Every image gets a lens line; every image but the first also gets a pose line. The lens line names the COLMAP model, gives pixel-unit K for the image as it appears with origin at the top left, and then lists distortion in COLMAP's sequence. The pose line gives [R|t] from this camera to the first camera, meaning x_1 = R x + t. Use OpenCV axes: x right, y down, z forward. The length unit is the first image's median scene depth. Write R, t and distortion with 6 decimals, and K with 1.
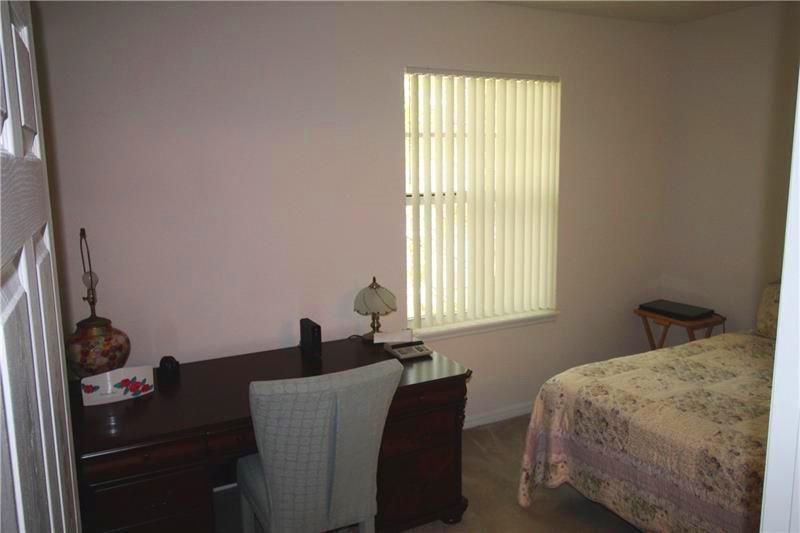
lens RADIAL K [[626.9, 0, 401.4], [0, 626.9, 265.4], [0, 0, 1]] dist [0.015639, -0.011826]
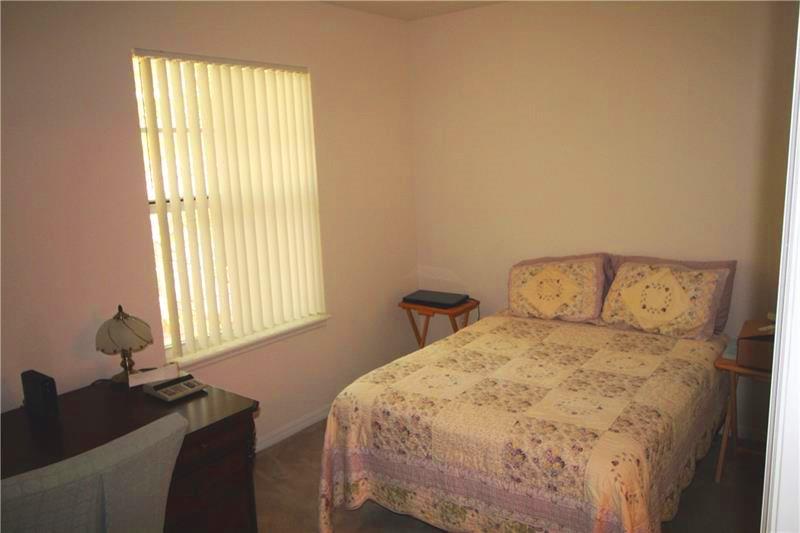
lens RADIAL K [[626.9, 0, 399.1], [0, 626.9, 266.8], [0, 0, 1]] dist [0.015639, -0.011826]
pose [[0.909565, -0.094467, 0.404681, -0.040546], [0.090542, 0.995474, 0.028876, -0.022775], [-0.405578, 0.010376, 0.914002, 0.109837]]
